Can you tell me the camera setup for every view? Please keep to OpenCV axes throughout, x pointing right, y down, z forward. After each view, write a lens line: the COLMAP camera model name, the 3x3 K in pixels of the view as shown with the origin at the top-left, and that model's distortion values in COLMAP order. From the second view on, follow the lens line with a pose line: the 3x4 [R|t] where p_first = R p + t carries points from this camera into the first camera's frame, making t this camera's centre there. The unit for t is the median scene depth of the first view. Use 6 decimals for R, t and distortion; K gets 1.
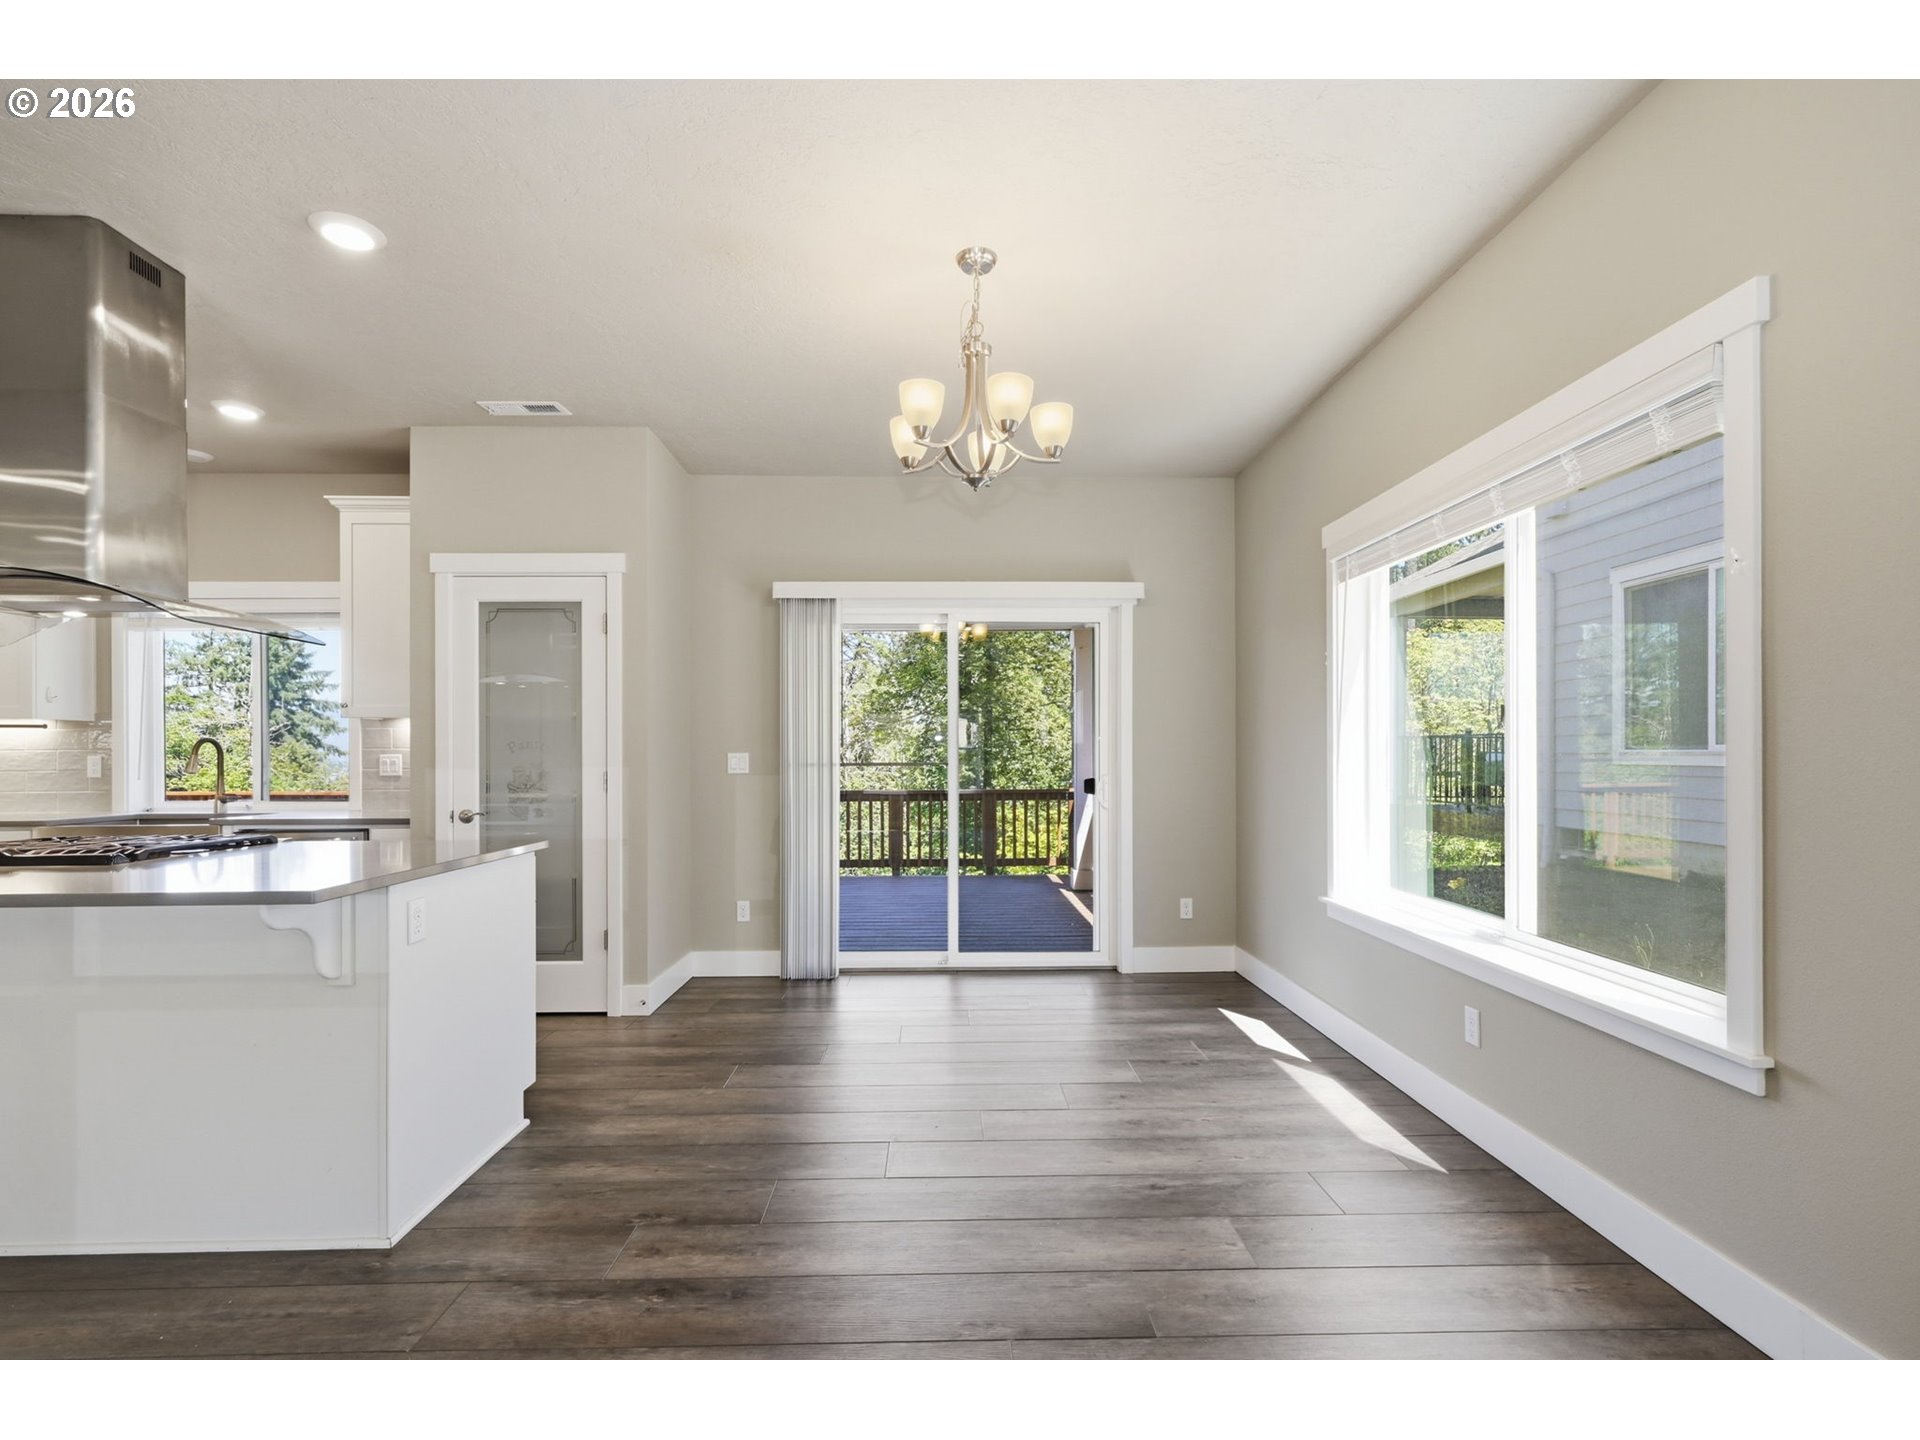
lens RADIAL K [[860.5, 0, 965.2], [0, 860.5, 754.8], [0, 0, 1]] dist [-0.002734, 0.000691]
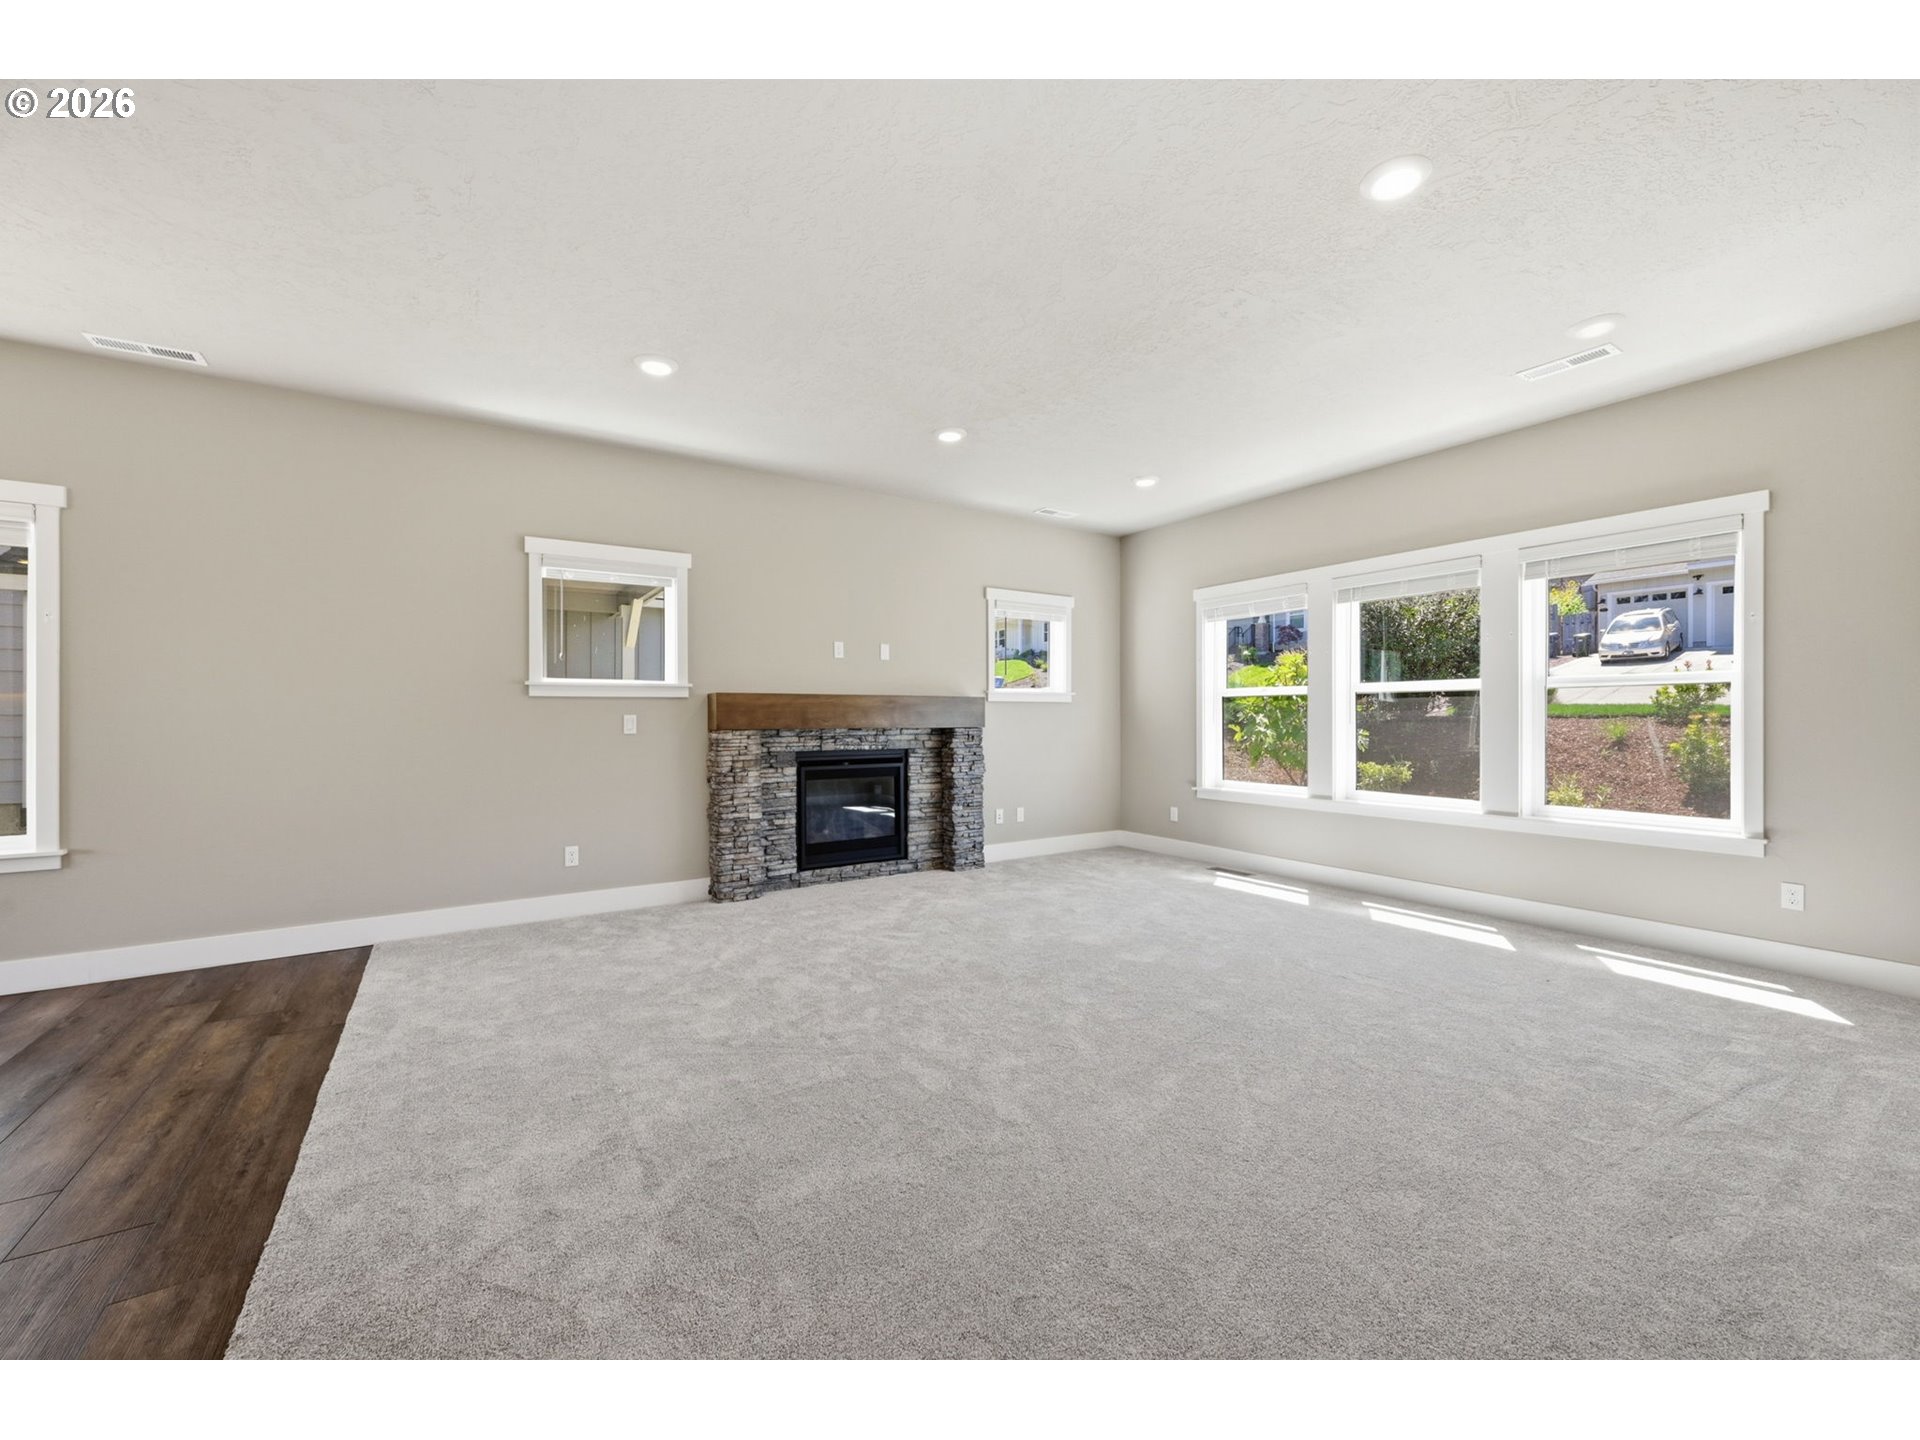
lens RADIAL K [[758.4, 0, 956.4], [0, 758.4, 713.6], [0, 0, 1]] dist [-0.003845, 0.000473]
pose [[-0.527227, 0.009566, 0.849671, -0.817184], [0.006435, 0.999953, -0.007265, 0.017395], [-0.849700, 0.001638, -0.527263, 0.041128]]
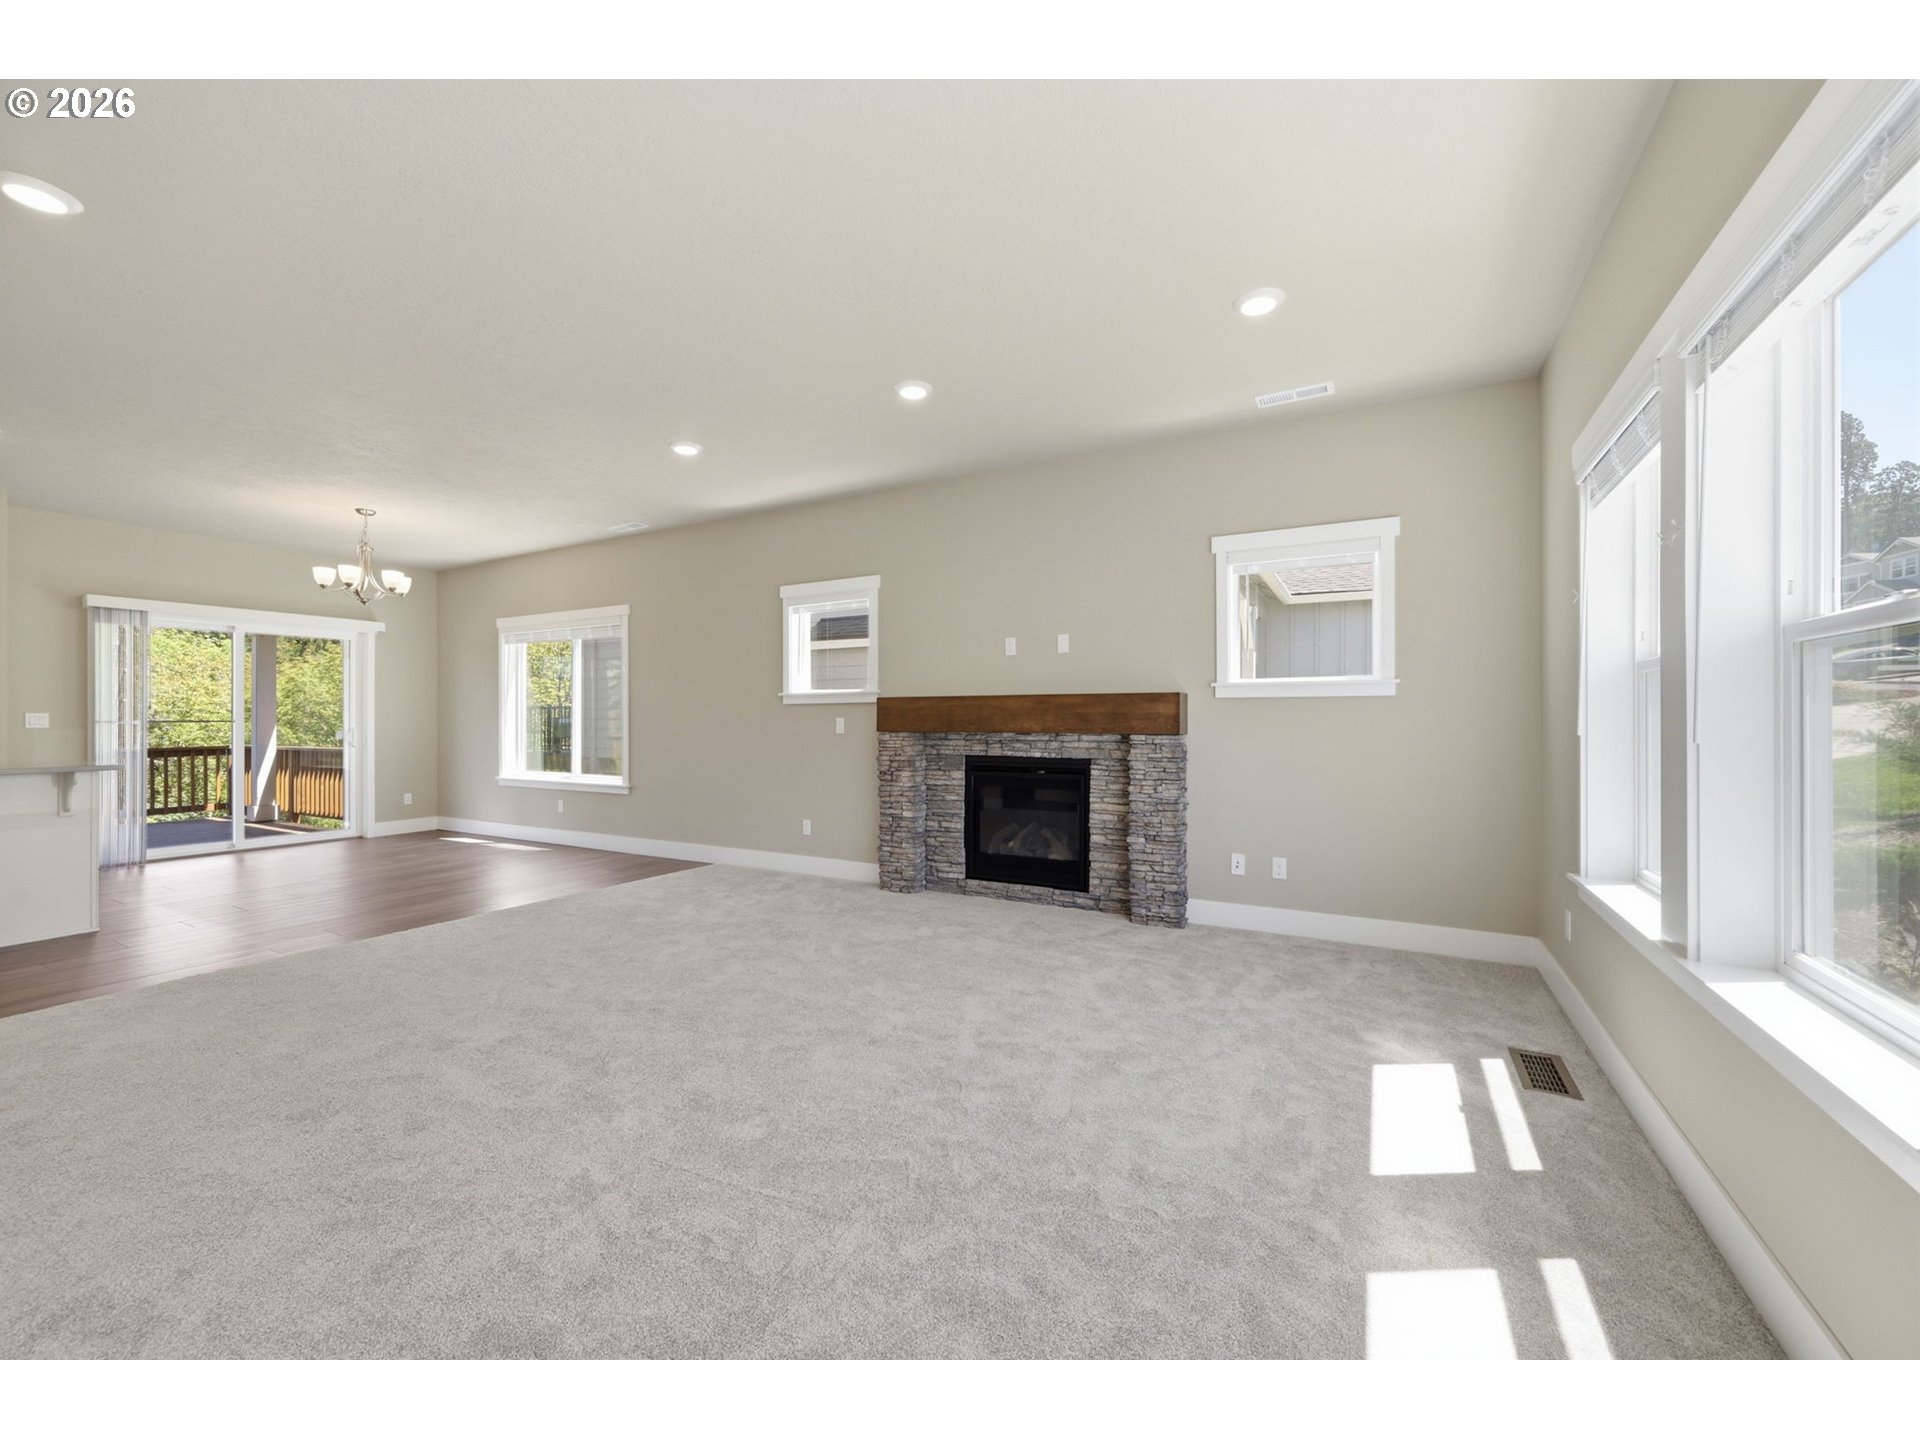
lens RADIAL K [[758.4, 0, 966.4], [0, 758.4, 717.3], [0, 0, 1]] dist [-0.003845, 0.000473]
pose [[0.503032, 0.003734, 0.864260, -0.663800], [0.001133, 0.999987, -0.004979, 0.014313], [-0.864267, 0.003483, 0.503021, -1.048996]]
